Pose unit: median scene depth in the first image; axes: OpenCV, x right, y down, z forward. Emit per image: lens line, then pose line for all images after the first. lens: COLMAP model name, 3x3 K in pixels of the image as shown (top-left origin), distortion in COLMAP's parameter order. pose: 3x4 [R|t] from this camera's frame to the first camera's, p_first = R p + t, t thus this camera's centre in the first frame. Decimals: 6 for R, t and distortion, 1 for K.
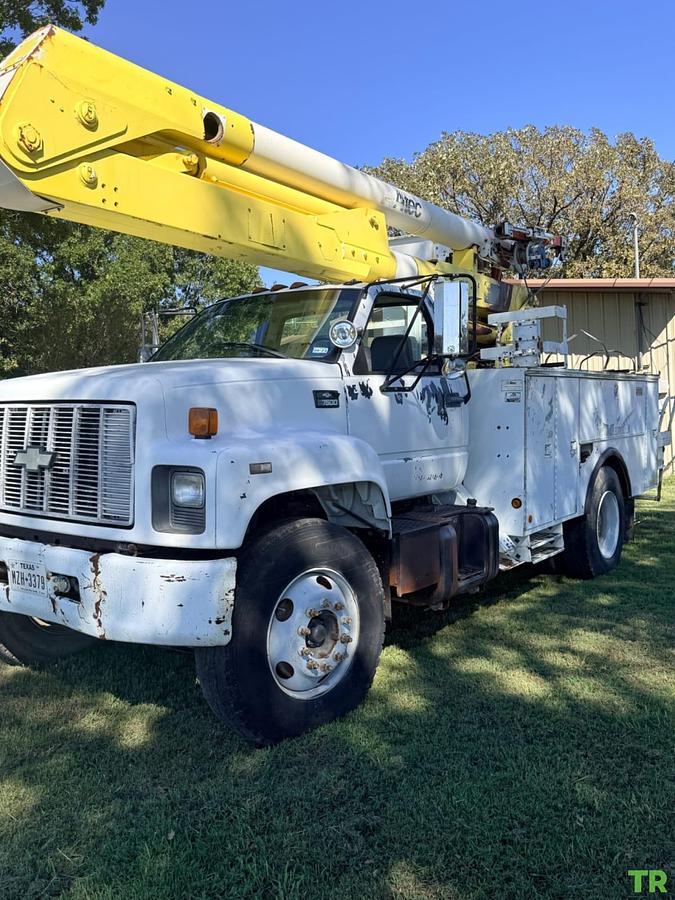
lens RADIAL K [[751.2, 0, 333.8], [0, 751.2, 451.5], [0, 0, 1]] dist [0.052255, -0.185174]
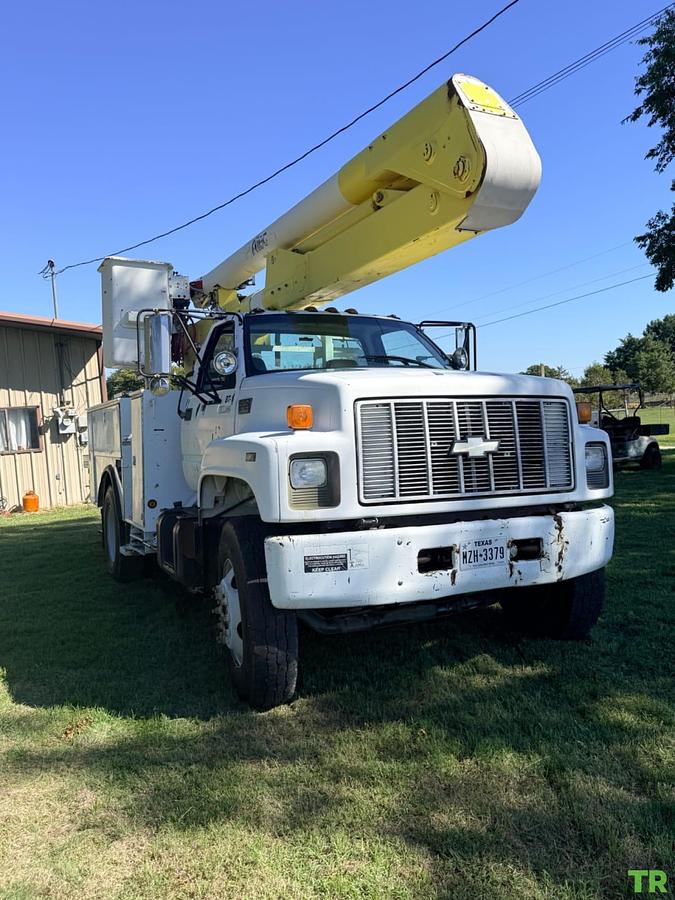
lens RADIAL K [[751.2, 0, 333.8], [0, 751.2, 451.5], [0, 0, 1]] dist [0.052255, -0.185174]
pose [[0.493182, -0.025258, 0.869559, -1.517271], [0.079268, 0.996725, -0.016006, 0.018561], [-0.866307, 0.076822, 0.493569, 0.648095]]
